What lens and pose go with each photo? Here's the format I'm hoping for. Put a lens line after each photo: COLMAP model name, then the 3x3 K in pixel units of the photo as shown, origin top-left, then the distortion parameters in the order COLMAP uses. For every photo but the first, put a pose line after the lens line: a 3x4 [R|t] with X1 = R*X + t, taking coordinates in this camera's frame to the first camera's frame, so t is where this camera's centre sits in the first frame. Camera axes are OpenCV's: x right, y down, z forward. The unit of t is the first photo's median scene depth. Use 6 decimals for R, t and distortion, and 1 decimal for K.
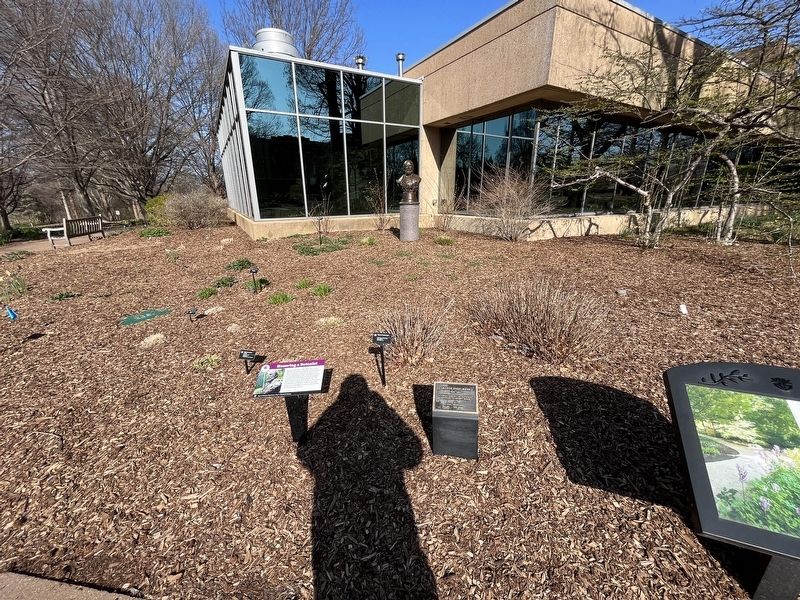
lens RADIAL K [[323.9, 0, 401.3], [0, 323.9, 300.6], [0, 0, 1]] dist [-0.002729, -0.000320]
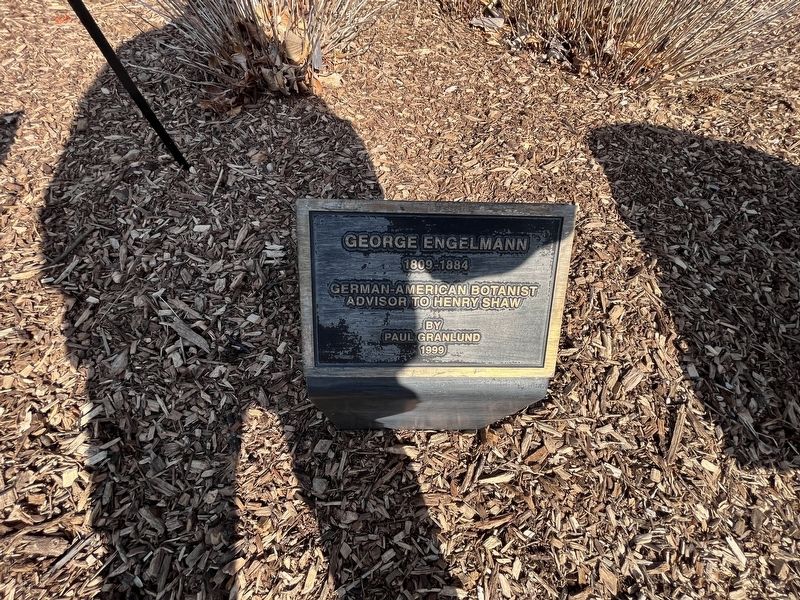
lens RADIAL K [[323.9, 0, 399.9], [0, 323.9, 298.5], [0, 0, 1]] dist [-0.002729, -0.000320]
pose [[0.979211, -0.113430, 0.168166, 0.057991], [-0.030253, 0.738098, 0.674015, 0.089357], [-0.200576, -0.665090, 0.719322, 0.421137]]
